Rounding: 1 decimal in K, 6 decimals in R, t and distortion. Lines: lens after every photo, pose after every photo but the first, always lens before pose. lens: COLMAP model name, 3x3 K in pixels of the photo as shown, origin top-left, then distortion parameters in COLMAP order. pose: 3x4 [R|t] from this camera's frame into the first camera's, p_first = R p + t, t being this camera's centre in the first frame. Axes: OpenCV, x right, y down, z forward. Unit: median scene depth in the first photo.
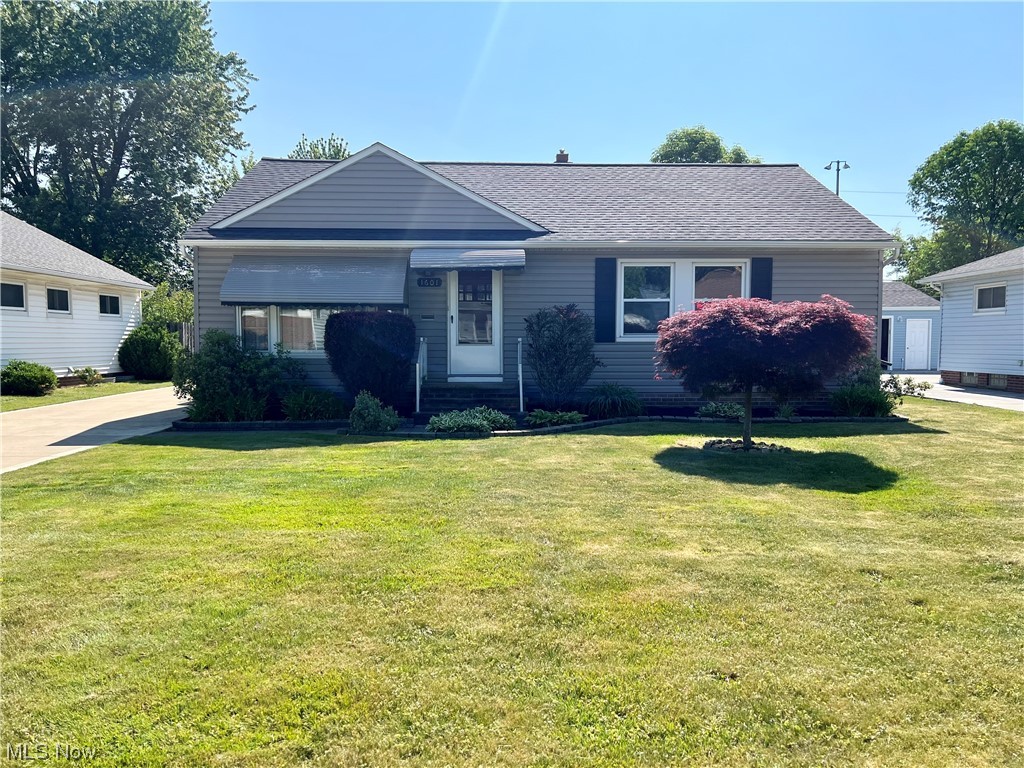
lens RADIAL K [[776.6, 0, 512.0], [0, 776.6, 384.0], [0, 0, 1]] dist [0.021345, -0.003875]
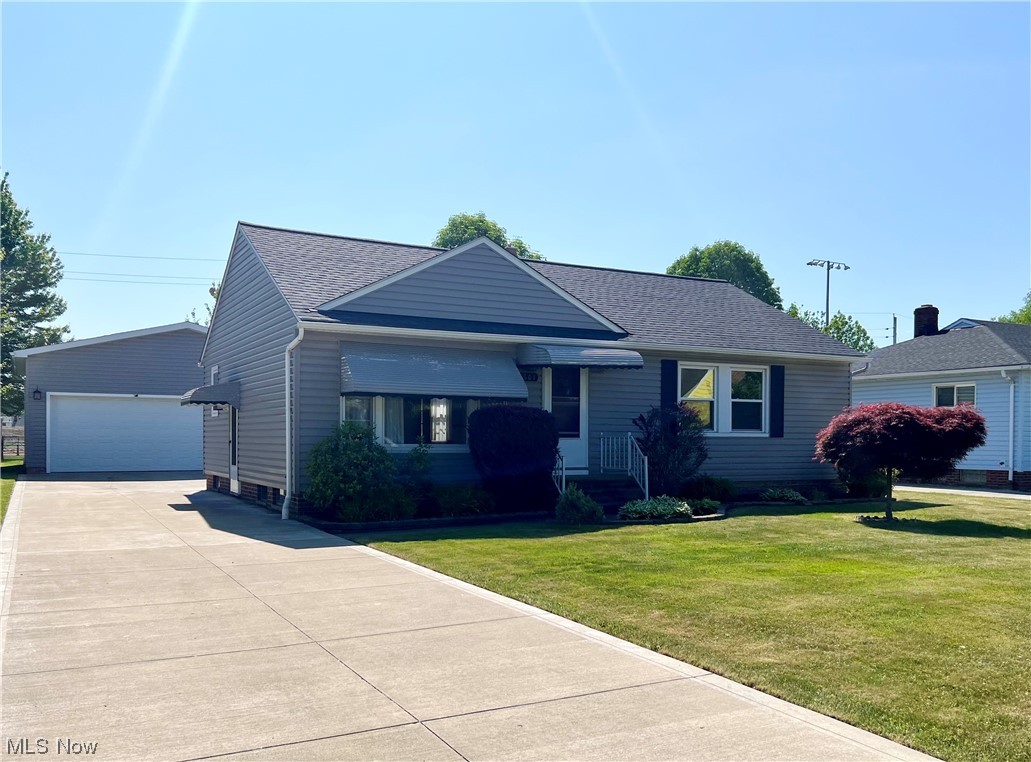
lens RADIAL K [[908.5, 0, 517.7], [0, 908.5, 442.6], [0, 0, 1]] dist [-0.004402, -0.000985]
pose [[0.893055, 0.000251, 0.449947, -0.648468], [0.020706, 0.998918, -0.041654, 0.003117], [-0.449471, 0.046516, 0.892083, -0.041509]]
